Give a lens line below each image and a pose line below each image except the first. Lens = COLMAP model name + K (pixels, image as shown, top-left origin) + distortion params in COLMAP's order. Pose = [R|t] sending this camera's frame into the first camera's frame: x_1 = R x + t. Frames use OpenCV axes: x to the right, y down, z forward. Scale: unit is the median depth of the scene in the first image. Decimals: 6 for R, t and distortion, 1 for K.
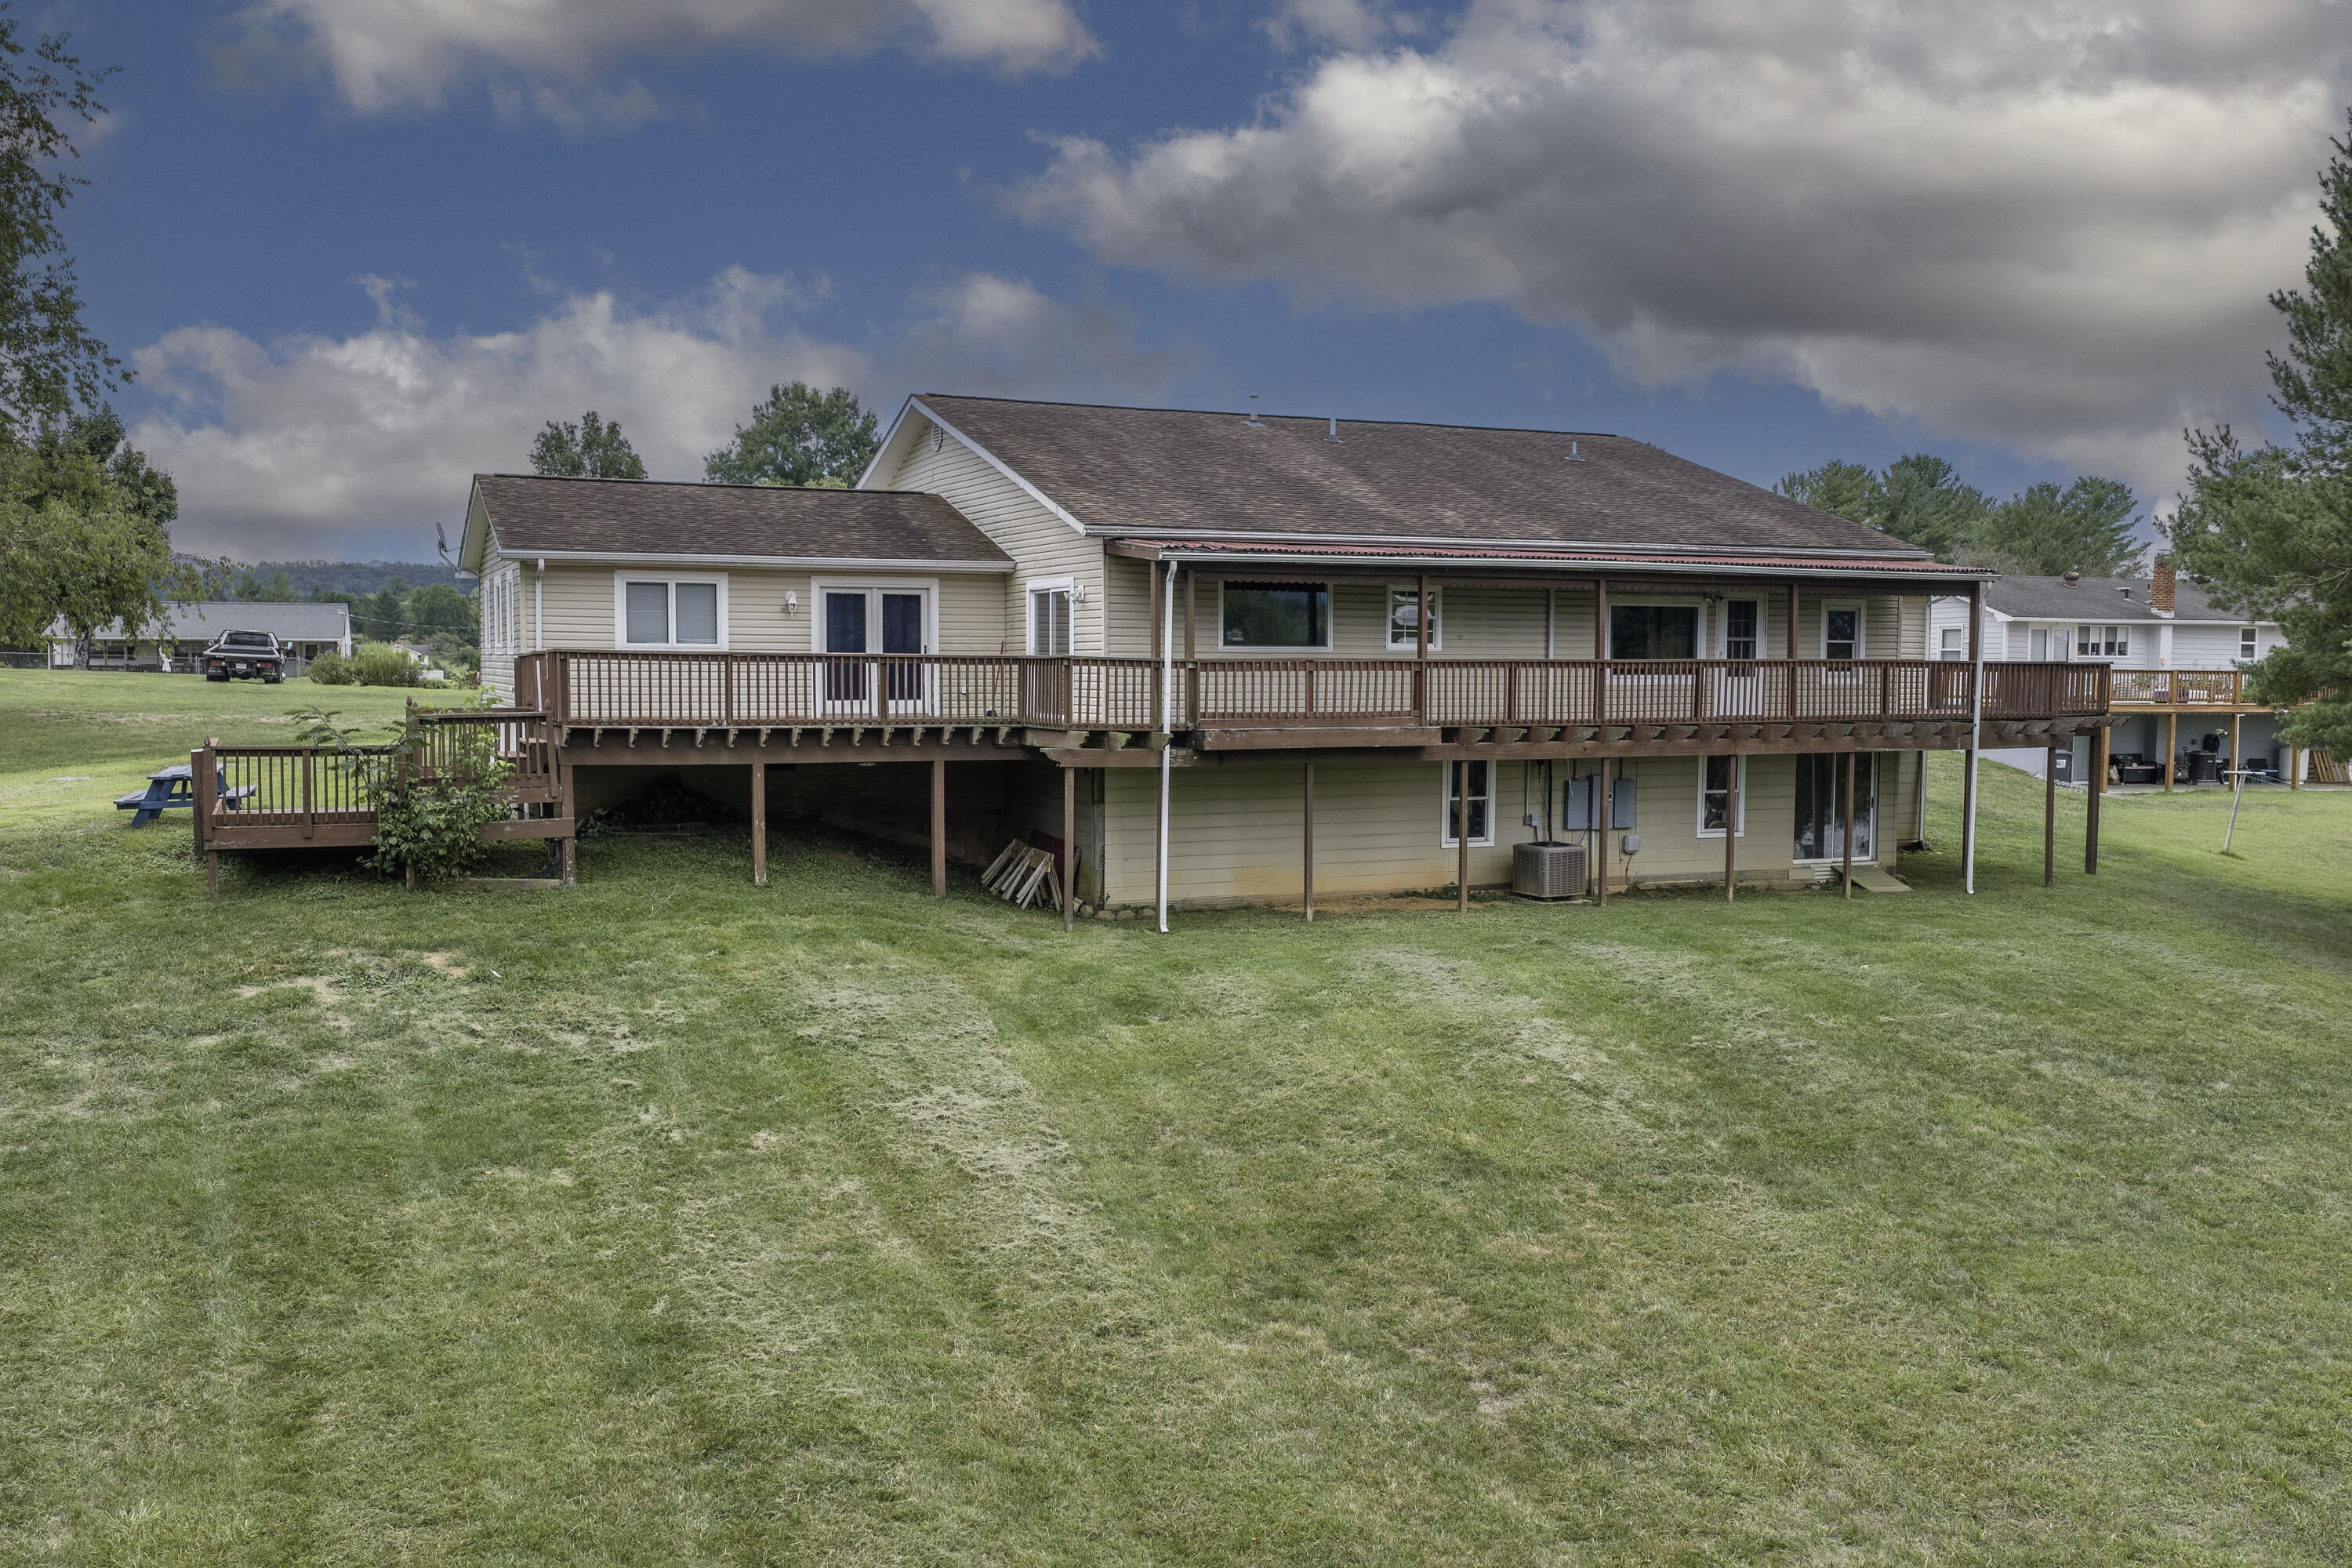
lens RADIAL K [[1949.2, 0, 1190.9], [0, 1949.2, 779.5], [0, 0, 1]] dist [0.013942, -0.020799]
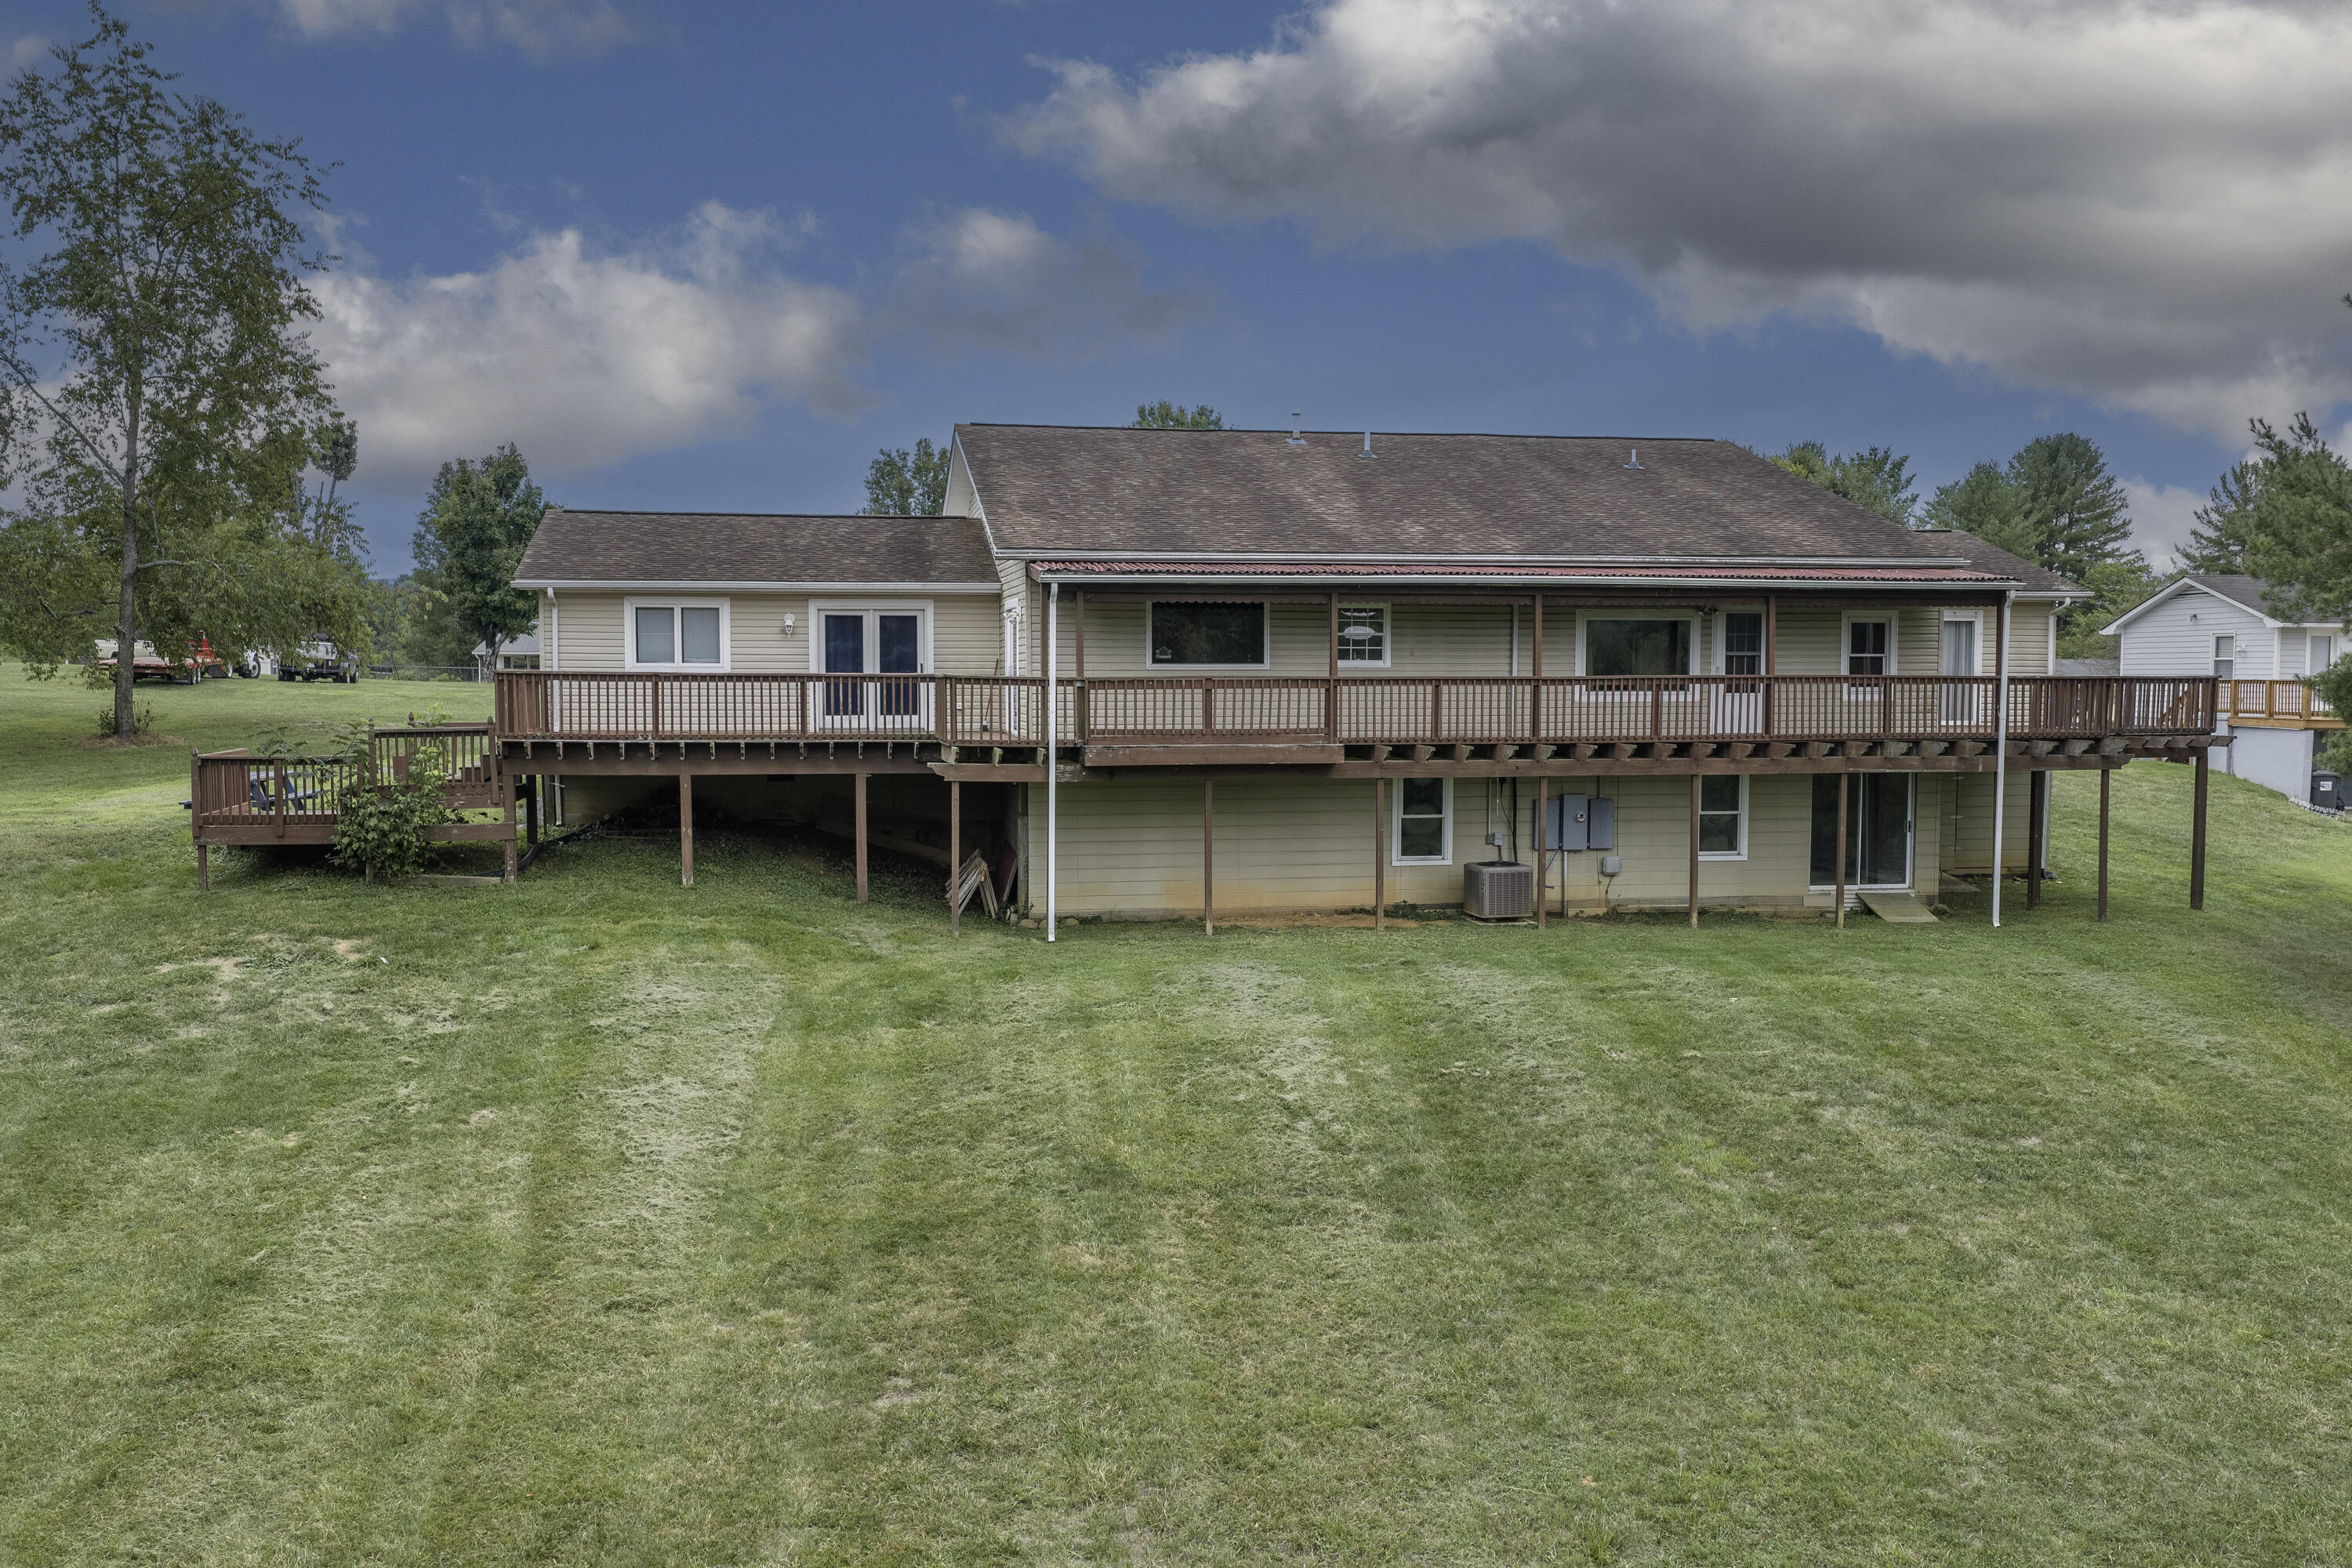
lens RADIAL K [[1949.2, 0, 1190.9], [0, 1949.2, 779.5], [0, 0, 1]] dist [0.013942, -0.020799]
pose [[0.972440, 0.010328, -0.232926, 0.297066], [-0.011355, 0.999931, -0.003069, -0.005318], [0.232878, 0.005629, 0.972490, 0.010887]]
